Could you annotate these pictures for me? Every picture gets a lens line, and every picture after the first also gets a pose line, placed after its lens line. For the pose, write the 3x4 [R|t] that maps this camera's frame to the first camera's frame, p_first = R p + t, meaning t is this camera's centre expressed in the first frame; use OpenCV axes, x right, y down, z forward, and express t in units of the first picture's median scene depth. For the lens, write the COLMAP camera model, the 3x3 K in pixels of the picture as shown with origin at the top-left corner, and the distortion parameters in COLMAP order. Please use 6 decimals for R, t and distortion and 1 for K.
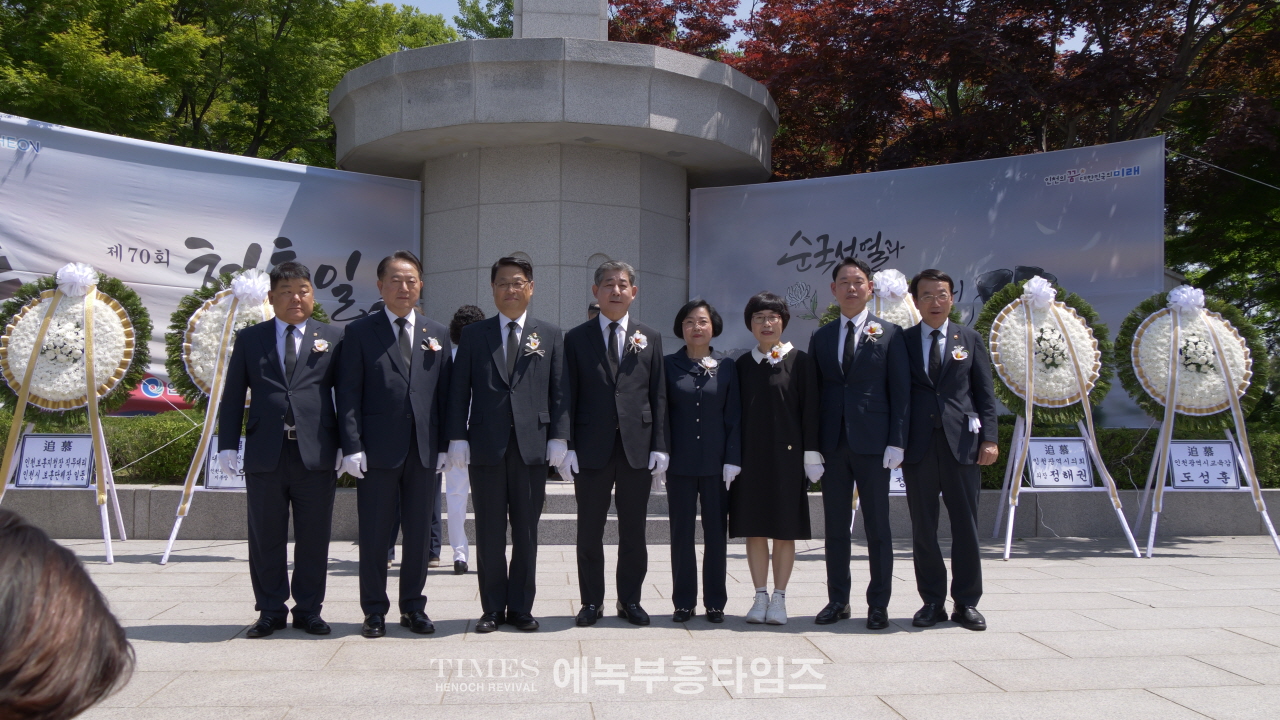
lens RADIAL K [[1042.7, 0, 625.2], [0, 1042.7, 350.5], [0, 0, 1]] dist [-0.062281, 0.061099]
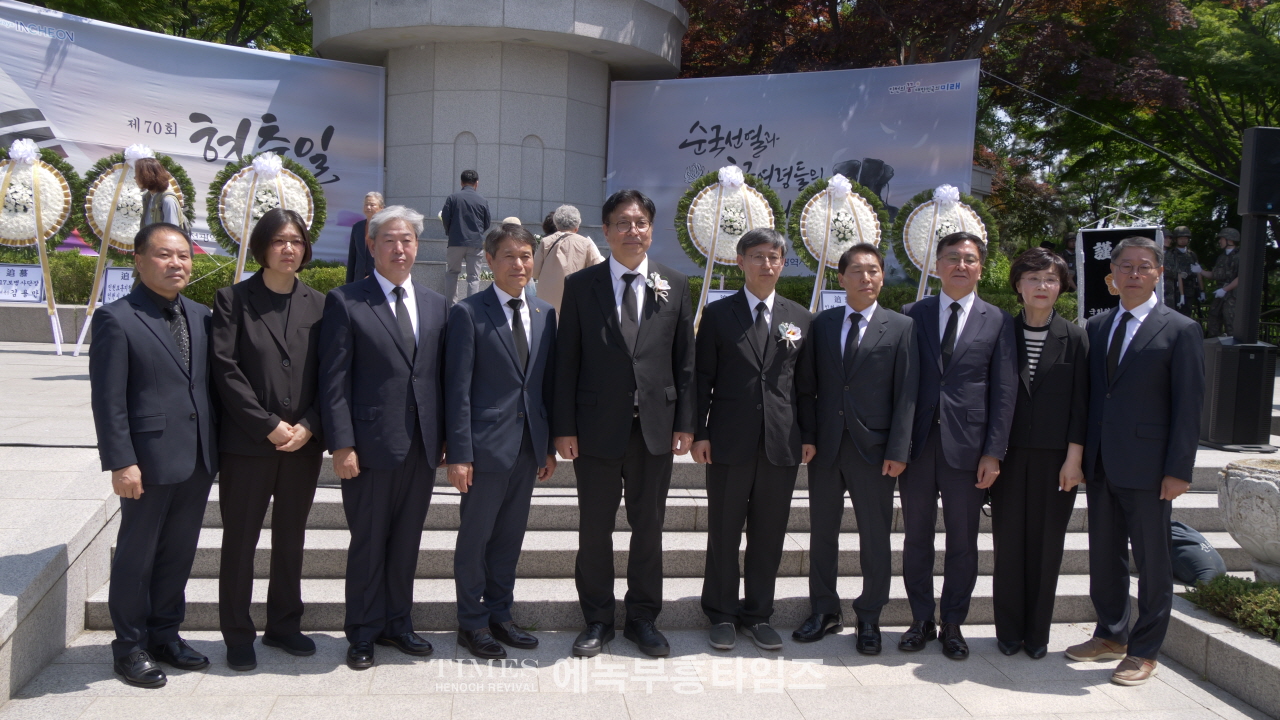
lens RADIAL K [[1042.7, 0, 625.2], [0, 1042.7, 350.5], [0, 0, 1]] dist [-0.062281, 0.061099]
pose [[0.998667, 0.025982, 0.044598, 0.058230], [-0.031790, 0.990349, 0.134901, -0.016694], [-0.040663, -0.136138, 0.989855, -0.395742]]
